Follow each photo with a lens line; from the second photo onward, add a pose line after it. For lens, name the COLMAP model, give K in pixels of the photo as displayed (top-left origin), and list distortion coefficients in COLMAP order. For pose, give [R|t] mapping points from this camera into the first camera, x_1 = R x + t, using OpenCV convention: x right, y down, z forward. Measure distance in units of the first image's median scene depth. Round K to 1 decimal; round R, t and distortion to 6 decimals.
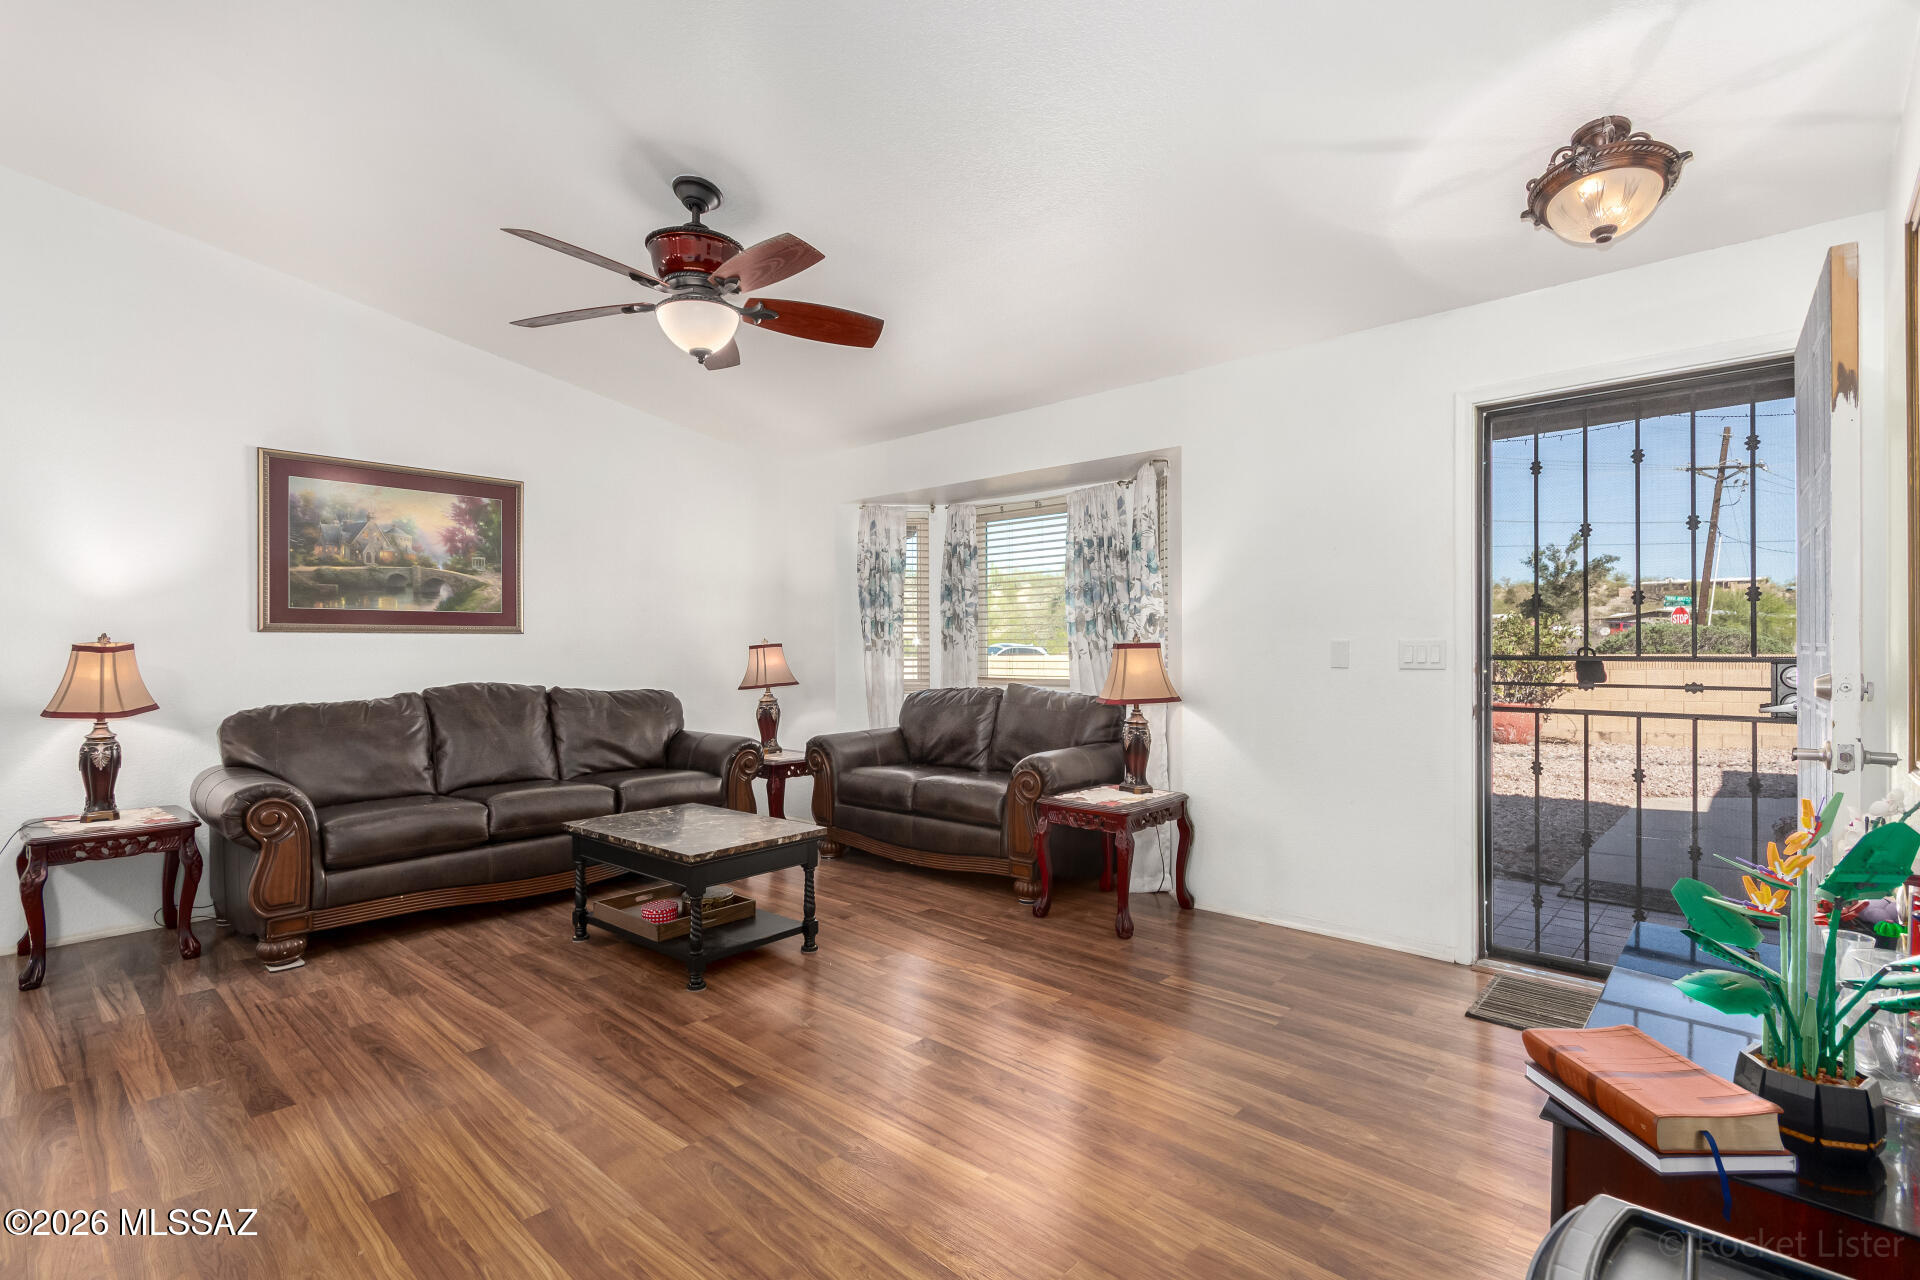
lens RADIAL K [[890.6, 0, 960.0], [0, 890.6, 640.0], [0, 0, 1]] dist [0.029164, 0.000026]
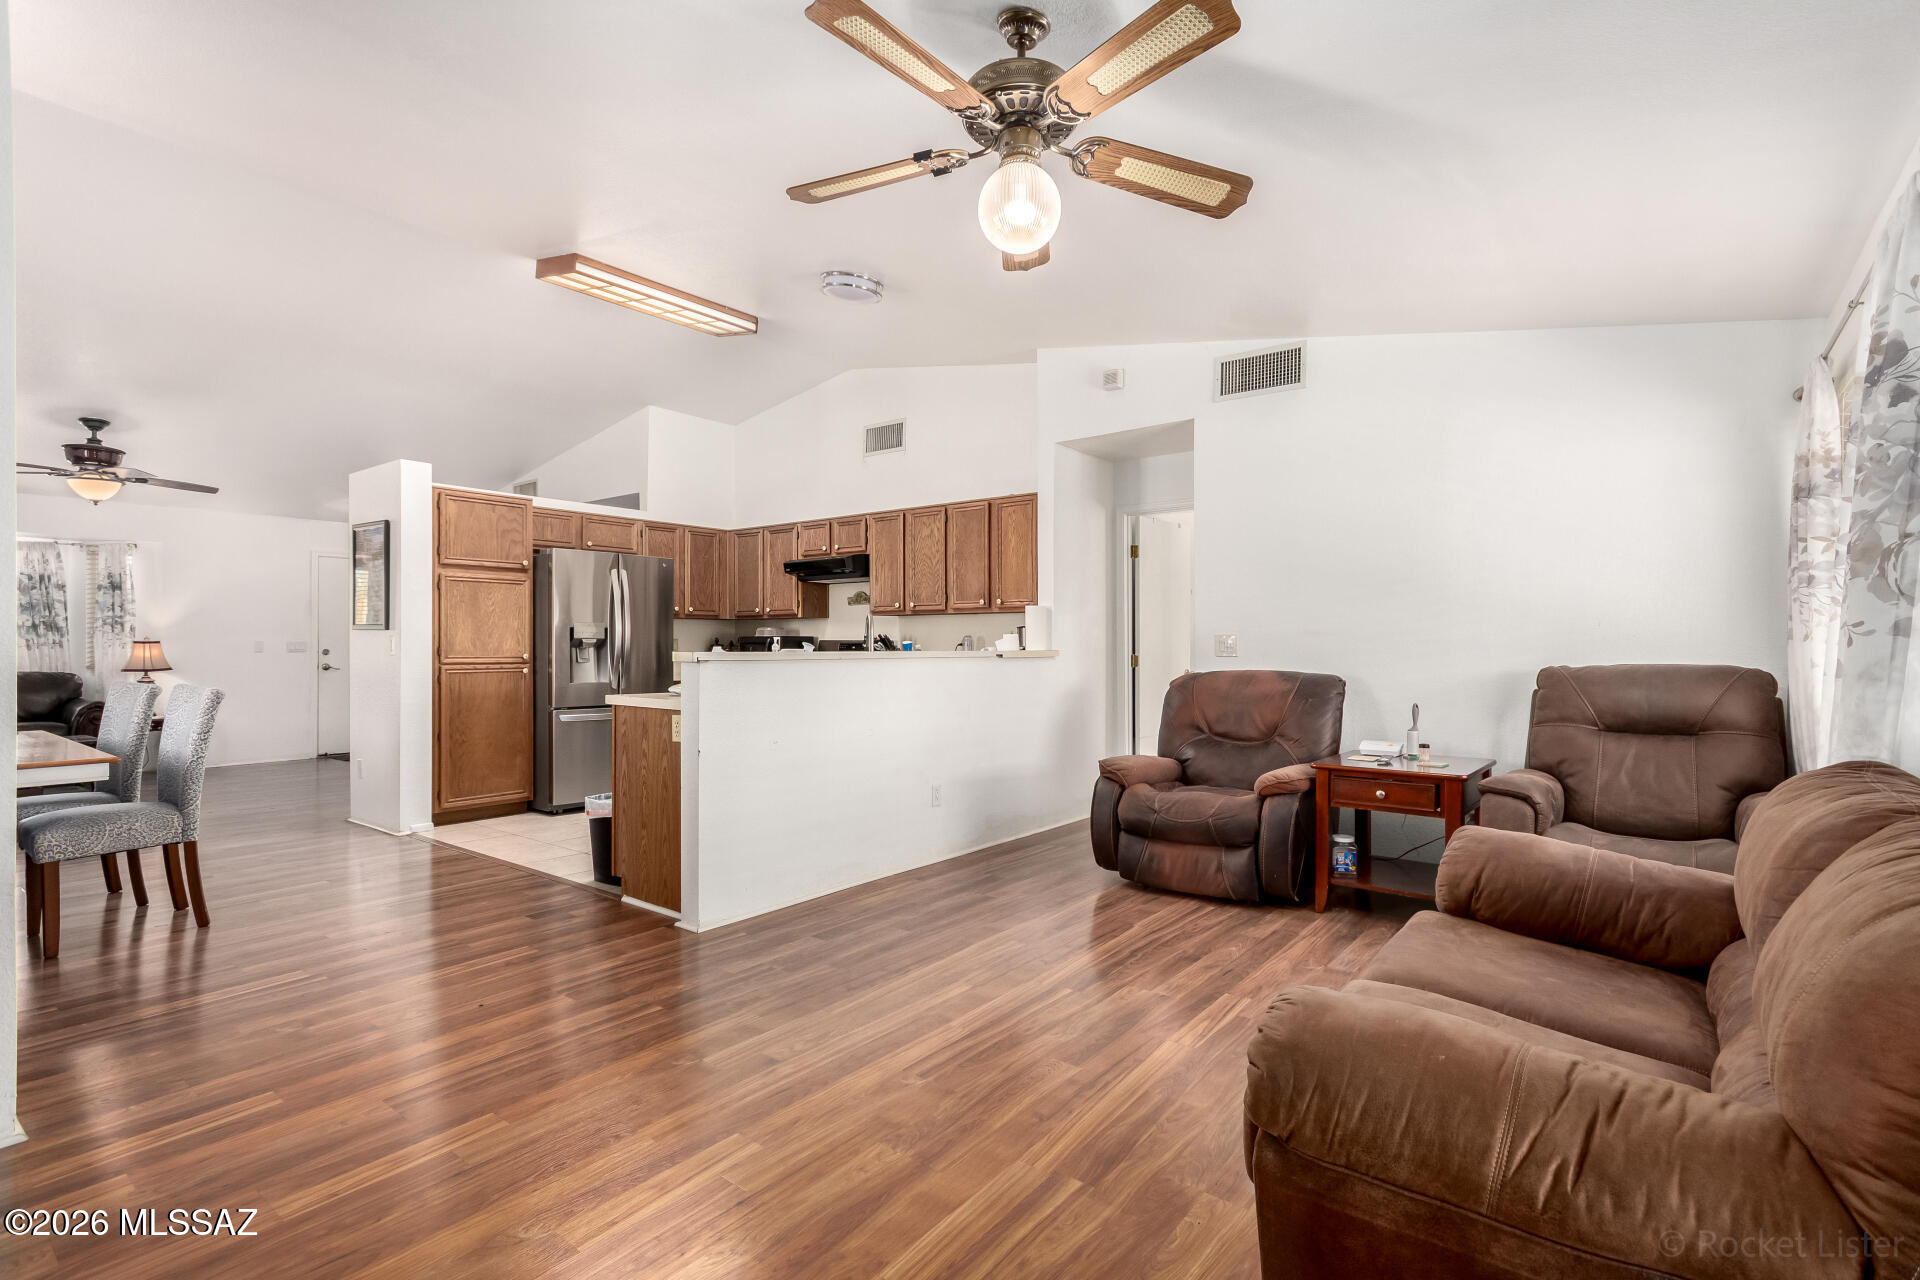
lens RADIAL K [[886.1, 0, 928.9], [0, 886.1, 652.1], [0, 0, 1]] dist [0.000385, 0.000234]
pose [[-0.064851, -0.002511, 0.997892, -1.542554], [-0.006780, 0.999975, 0.002076, 0.010444], [-0.997872, -0.006631, -0.064866, -0.495674]]
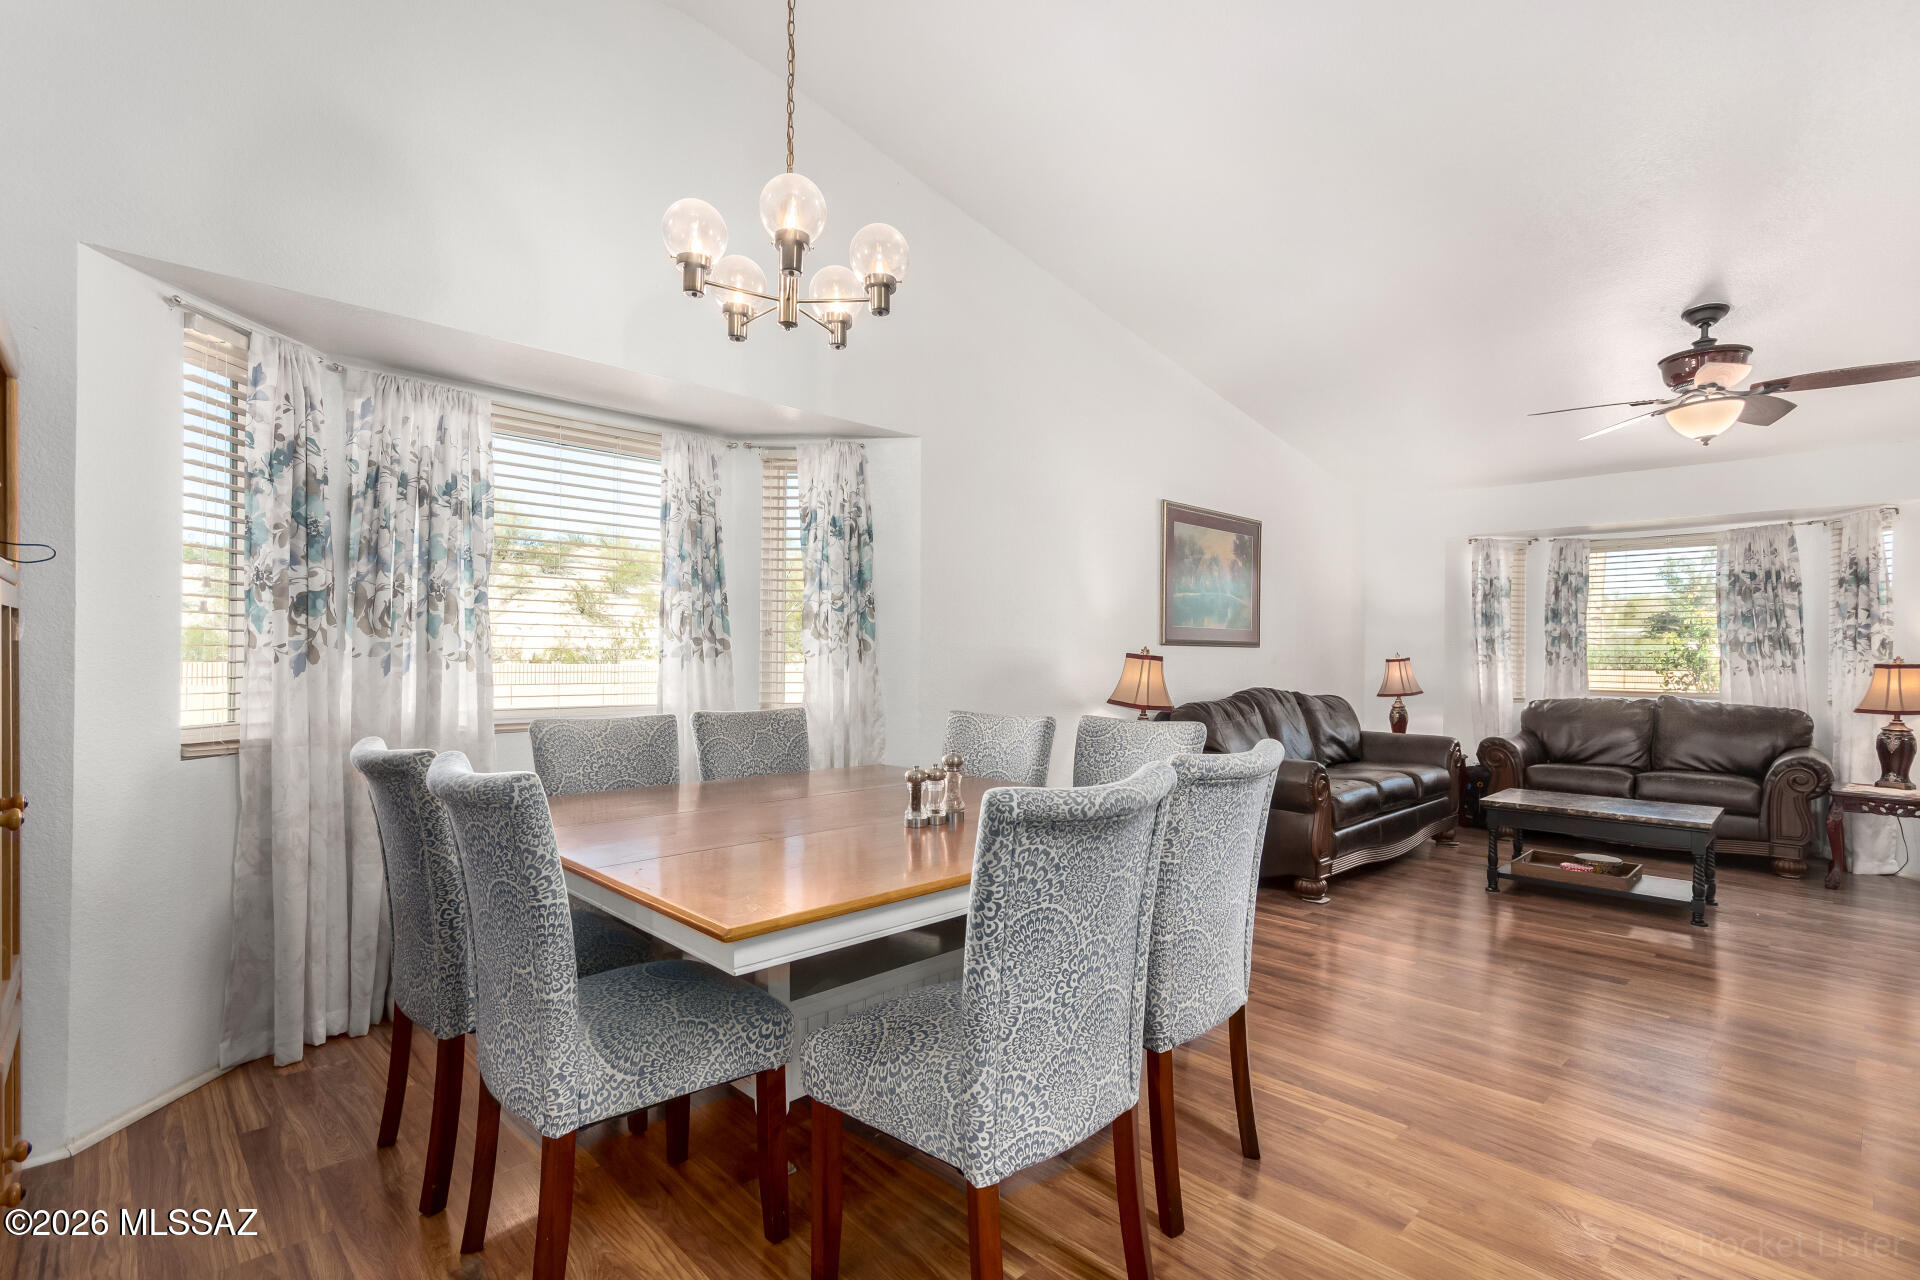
lens RADIAL K [[886.1, 0, 928.9], [0, 886.1, 652.1], [0, 0, 1]] dist [0.000385, 0.000234]
pose [[0.997799, 0.015486, -0.064485, -0.856289], [-0.015080, 0.999863, 0.006785, -0.000713], [0.064581, -0.005798, 0.997896, -0.224375]]
